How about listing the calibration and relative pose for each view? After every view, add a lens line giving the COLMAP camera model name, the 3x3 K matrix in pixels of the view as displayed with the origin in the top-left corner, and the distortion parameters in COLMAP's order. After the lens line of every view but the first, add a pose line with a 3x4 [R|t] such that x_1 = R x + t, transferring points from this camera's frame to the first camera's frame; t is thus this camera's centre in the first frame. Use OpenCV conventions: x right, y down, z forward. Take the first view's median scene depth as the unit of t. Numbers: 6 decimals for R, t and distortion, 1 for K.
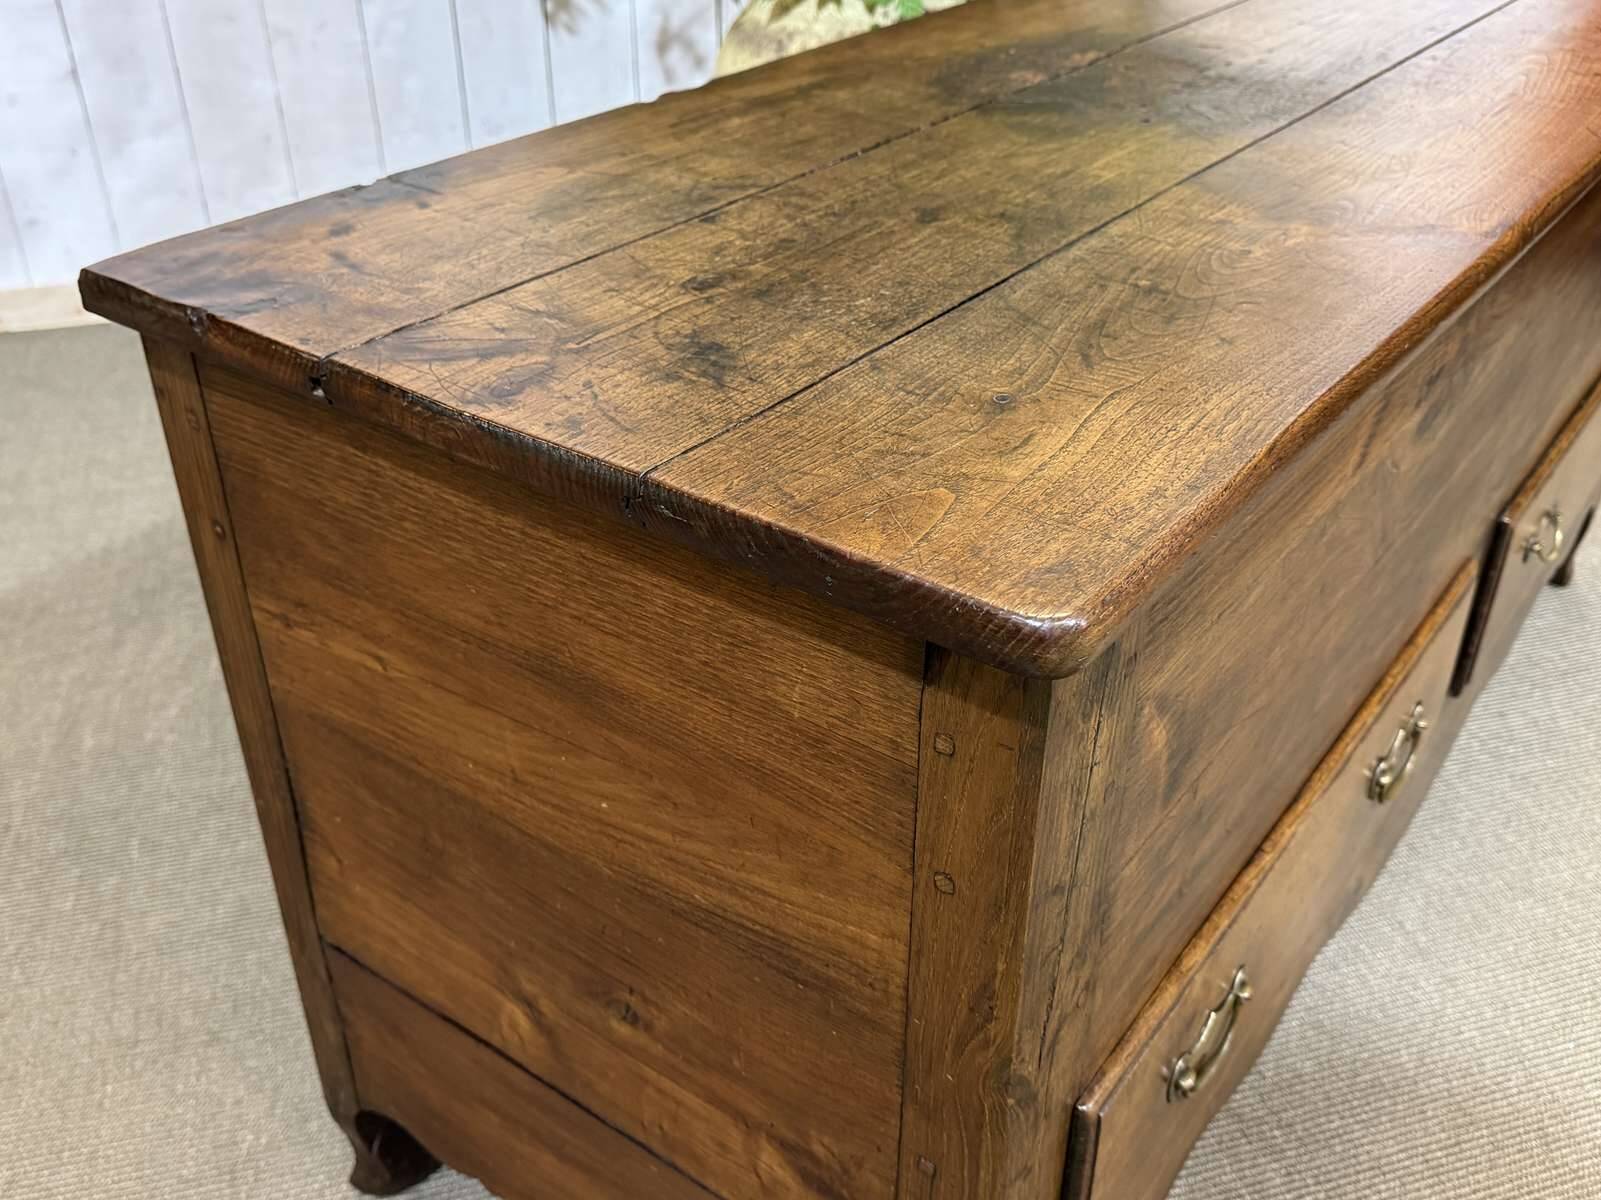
lens RADIAL K [[1508.7, 0, 798.6], [0, 1508.7, 611.7], [0, 0, 1]] dist [0.067406, 0.000000]
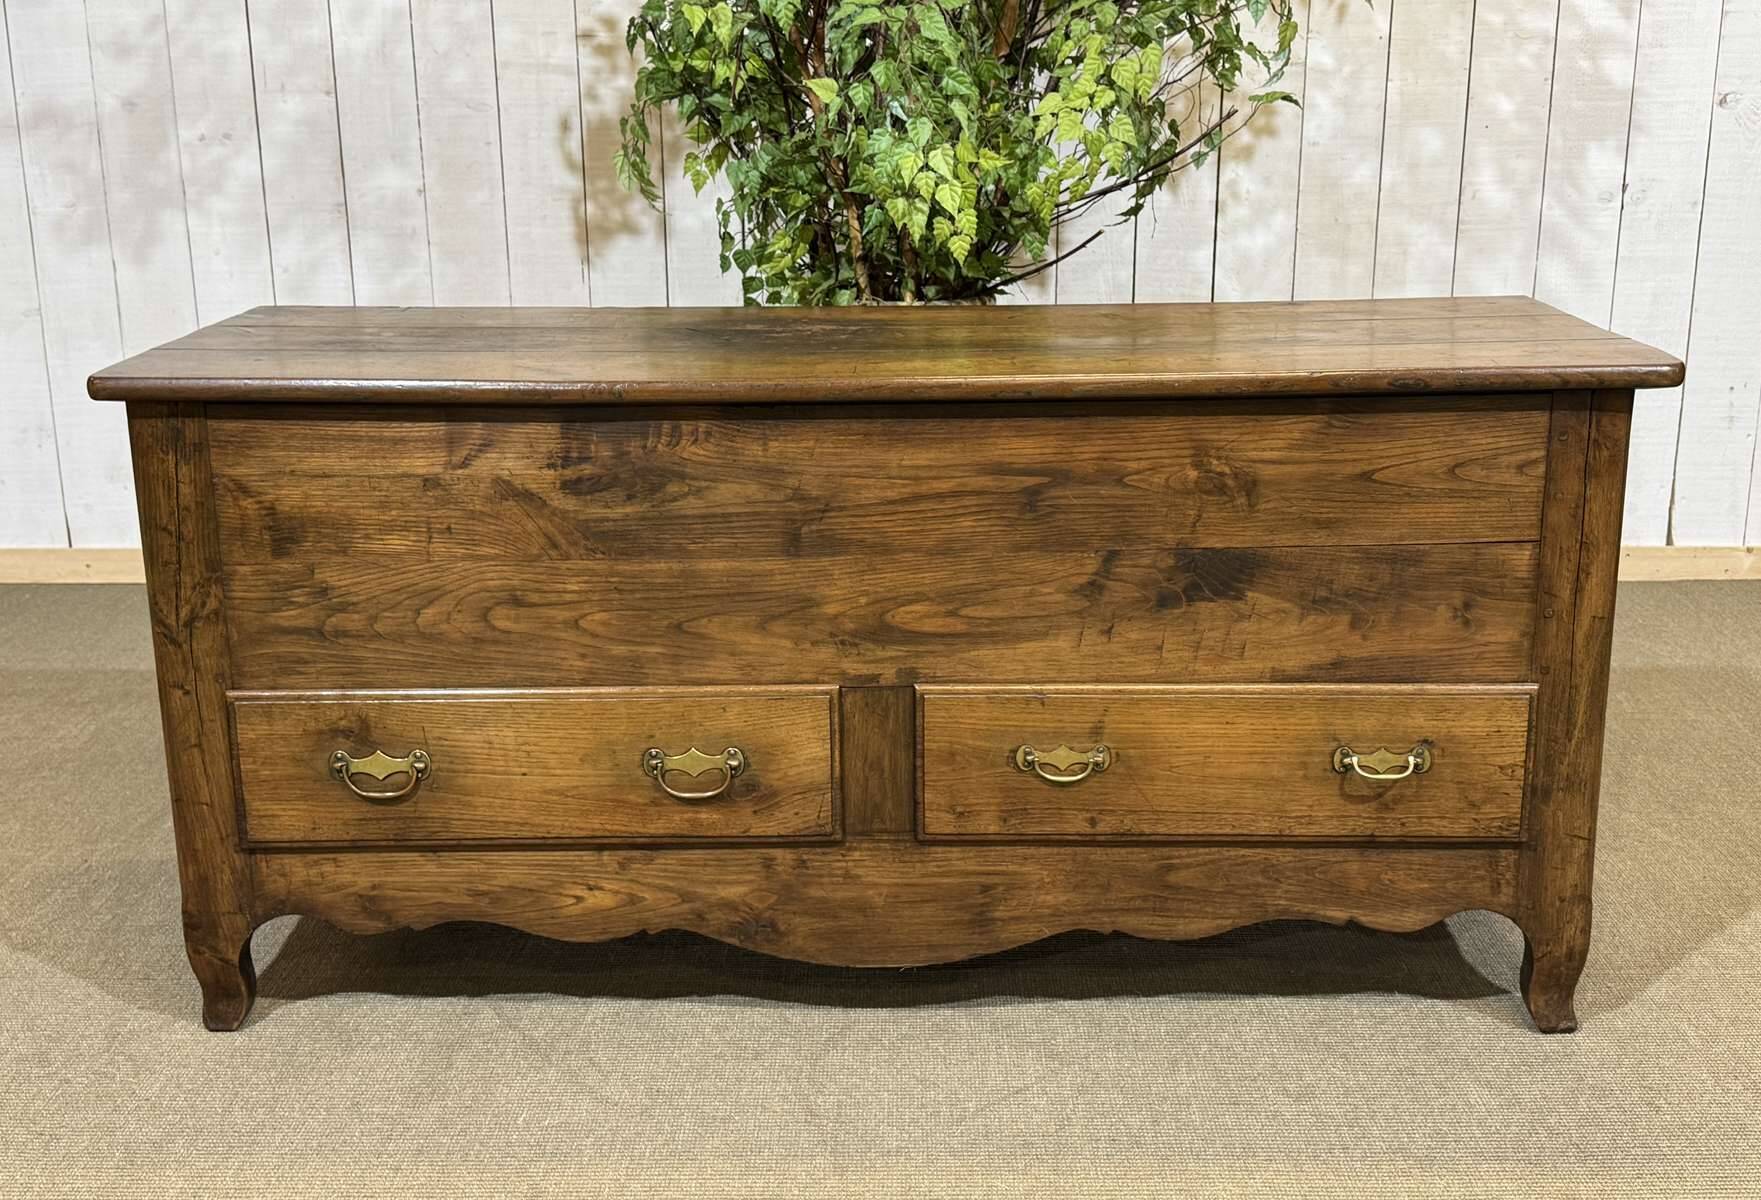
lens RADIAL K [[1969.4, 0, 879.1], [0, 1969.4, 585.7], [0, 0, 1]] dist [0.109082, 0.000000]
pose [[0.576035, 0.209613, -0.790093, 2.756968], [-0.427231, 0.901241, -0.072381, -0.002179], [0.696891, 0.379246, 0.608699, -0.138094]]
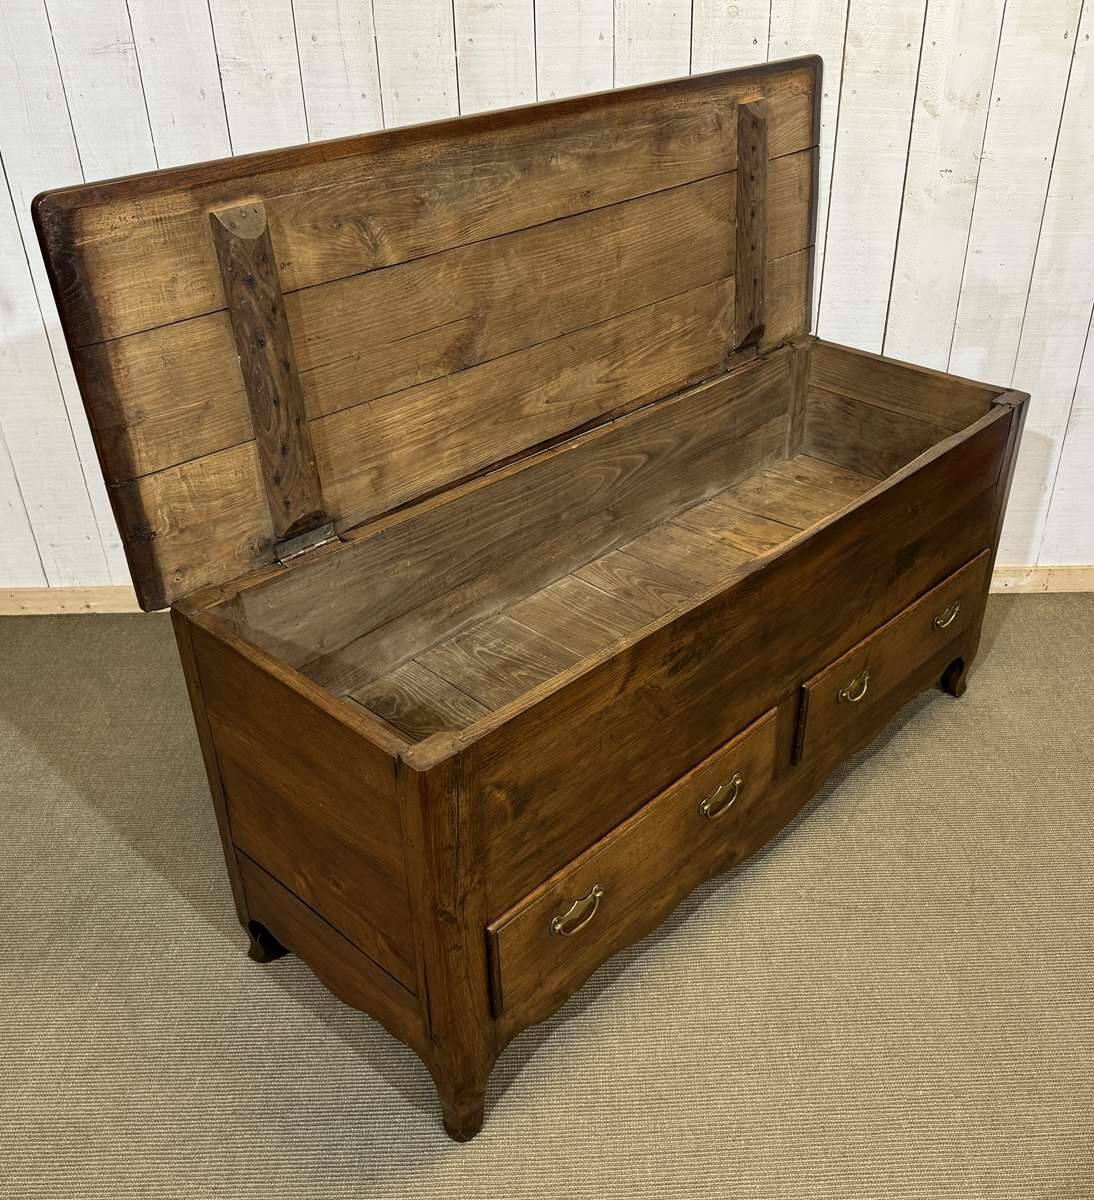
lens RADIAL K [[1192.0, 0, 622.8], [0, 1192.0, 609.2], [0, 0, 1]] dist [0.070356, 0.000000]
pose [[0.995215, 0.059533, -0.077483, 0.521095], [-0.059426, 0.998226, 0.003693, -0.246375], [0.077566, 0.000929, 0.996987, -1.041050]]
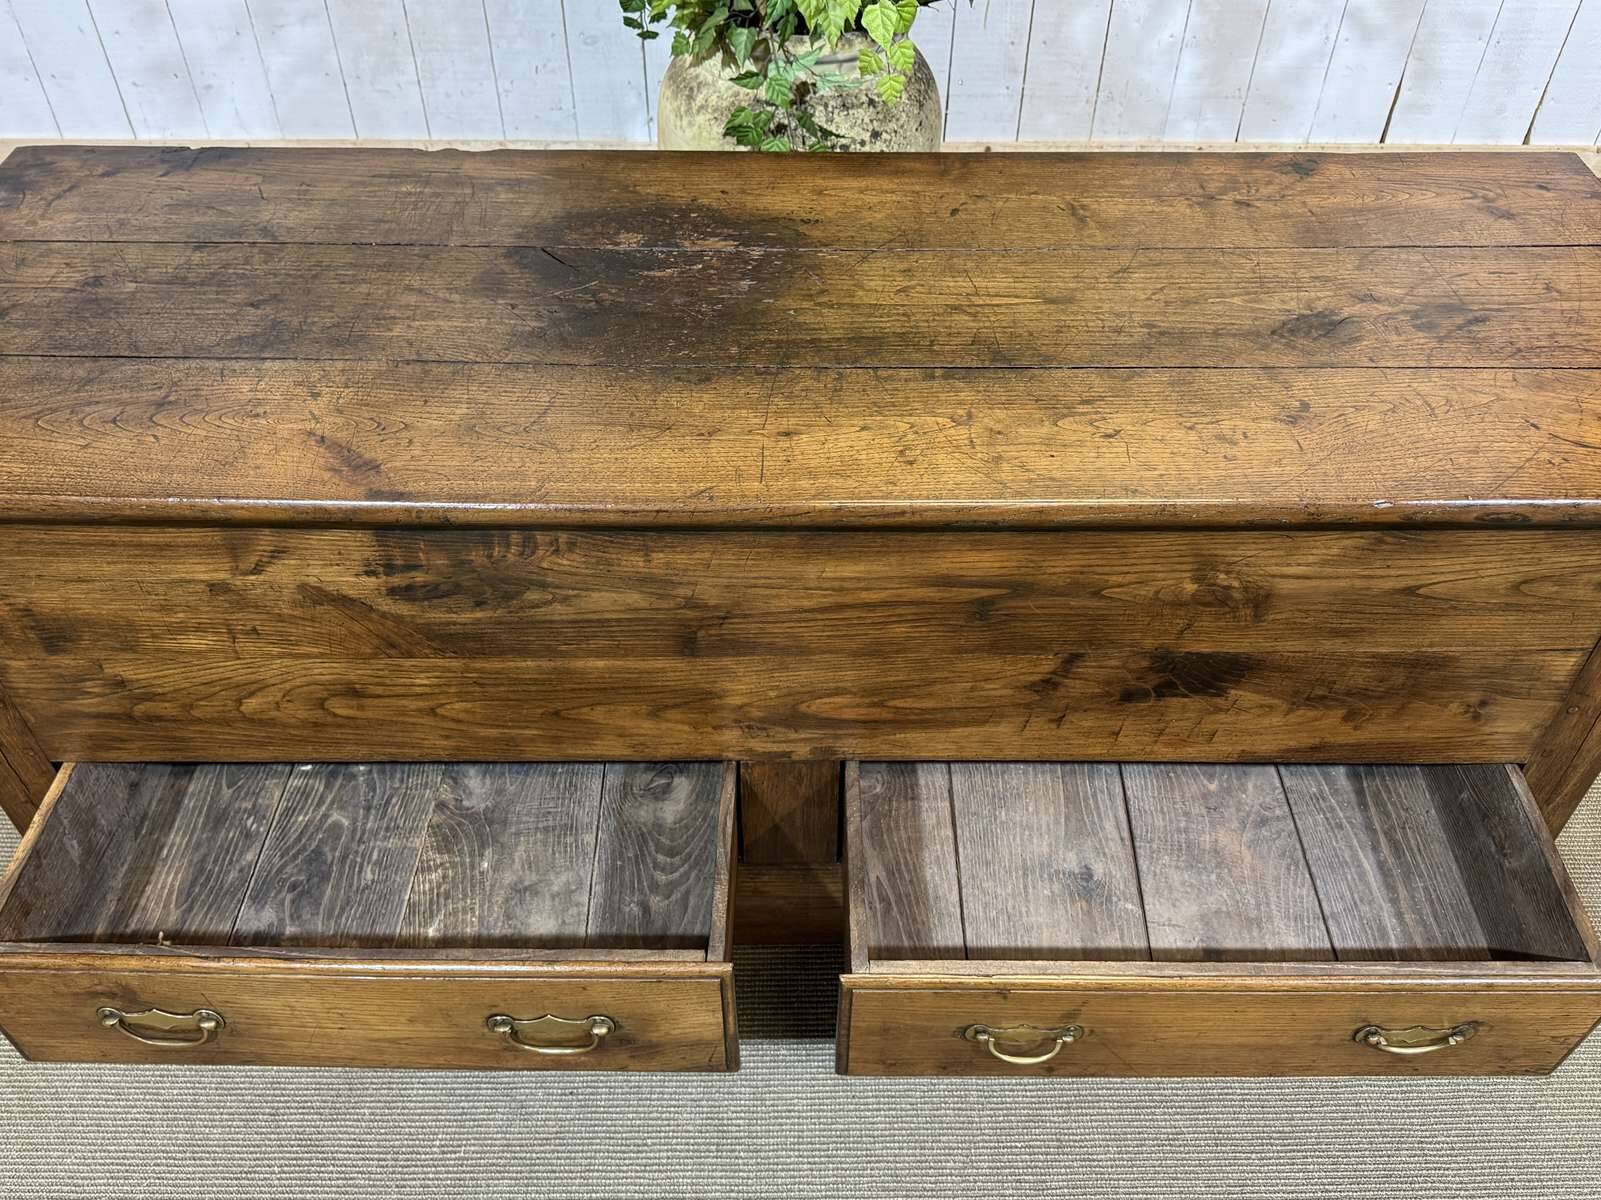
lens RADIAL K [[1350.9, 0, 799.8], [0, 1350.9, 608.3], [0, 0, 1]] dist [0.122610, -0.231830]
pose [[0.592436, 0.568773, -0.570541, 1.505330], [-0.432884, 0.822025, 0.369982, -0.818782], [0.679435, 0.027787, 0.733210, 0.356417]]
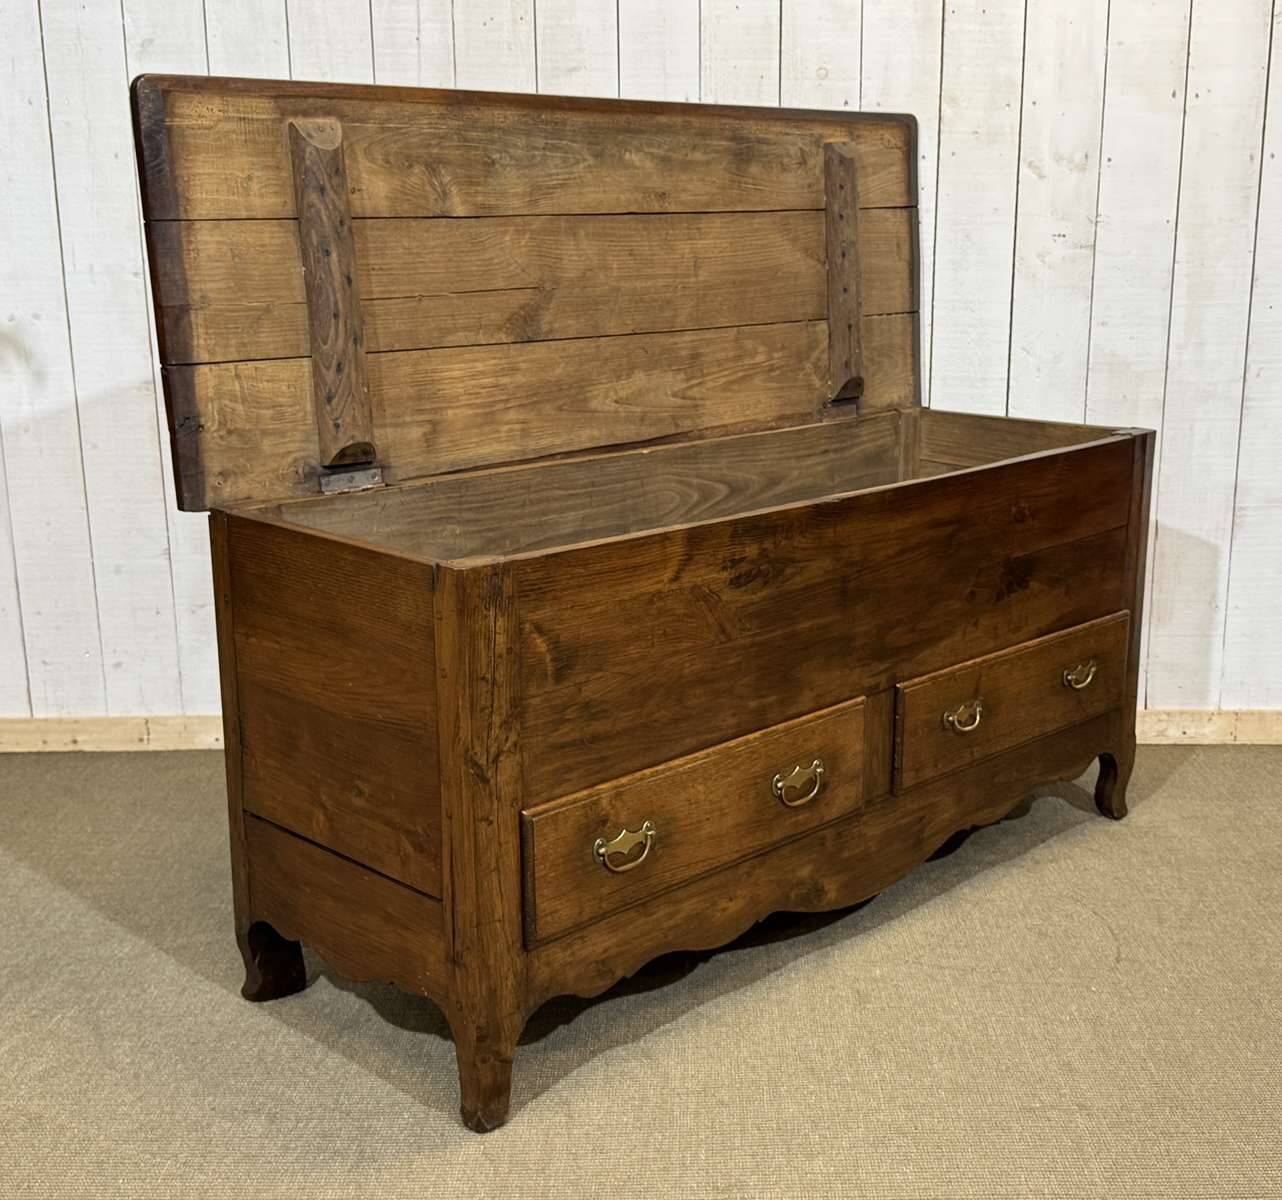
lens RADIAL K [[1670.4, 0, 685.2], [0, 1670.4, 618.2], [0, 0, 1]] dist [0.137251, 0.000000]
pose [[0.989602, 0.034927, -0.139528, 0.761320], [-0.076147, 0.950194, -0.302213, 0.773809], [0.122024, 0.309696, 0.942973, -1.518921]]
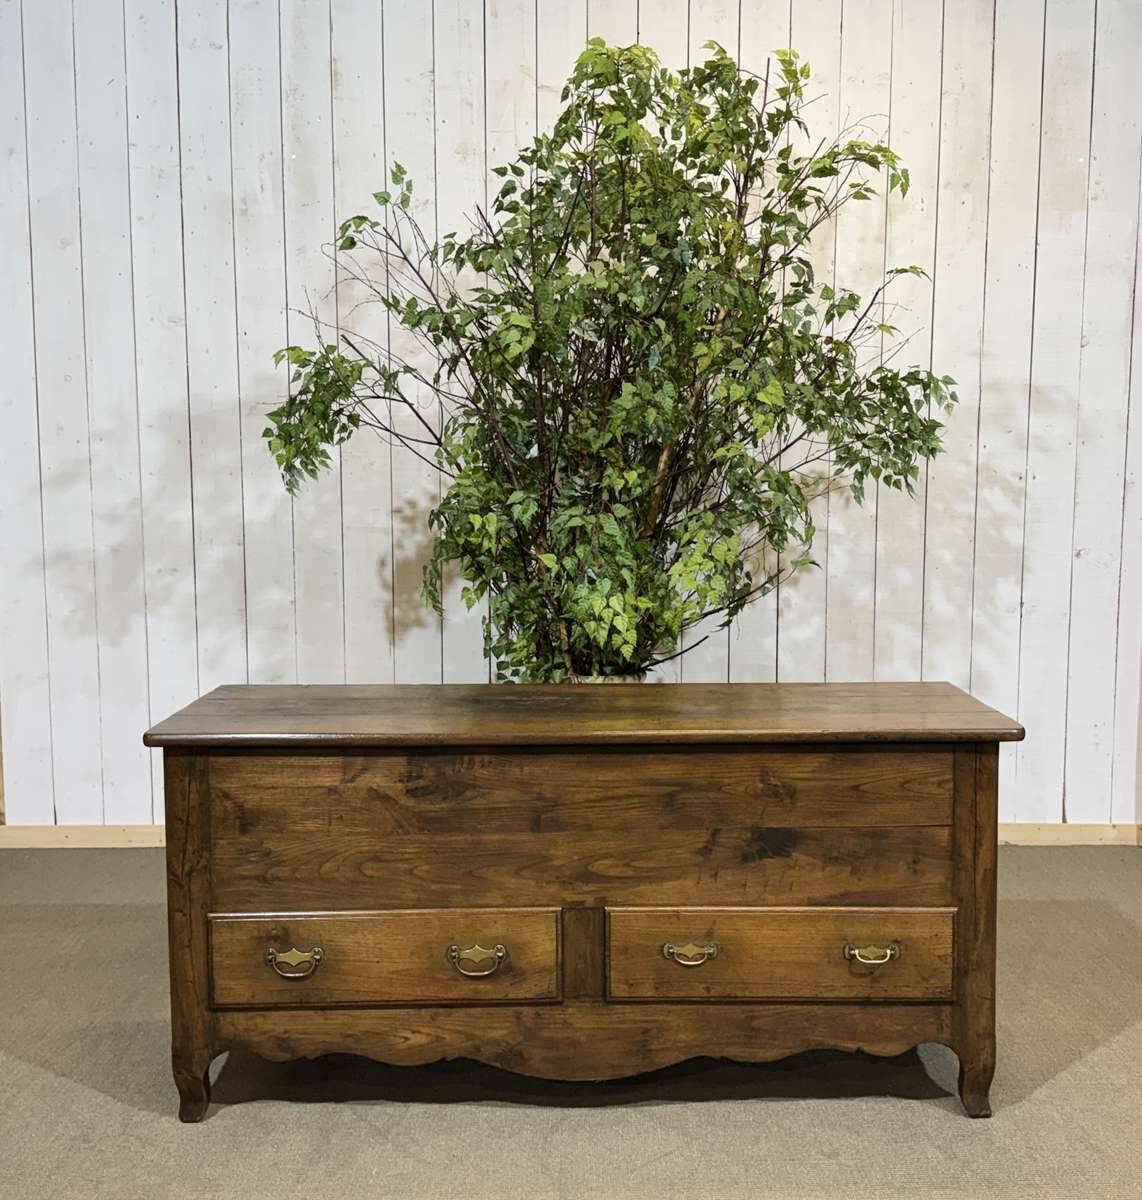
lens RADIAL K [[1420.0, 0, 594.5], [0, 1420.0, 595.0], [0, 0, 1]] dist [0.099323, 0.000000]
pose [[0.597933, 0.073083, -0.798207, 3.320821], [-0.424441, 0.873628, -0.237957, 0.072510], [0.679946, 0.481074, 0.553391, -0.660708]]
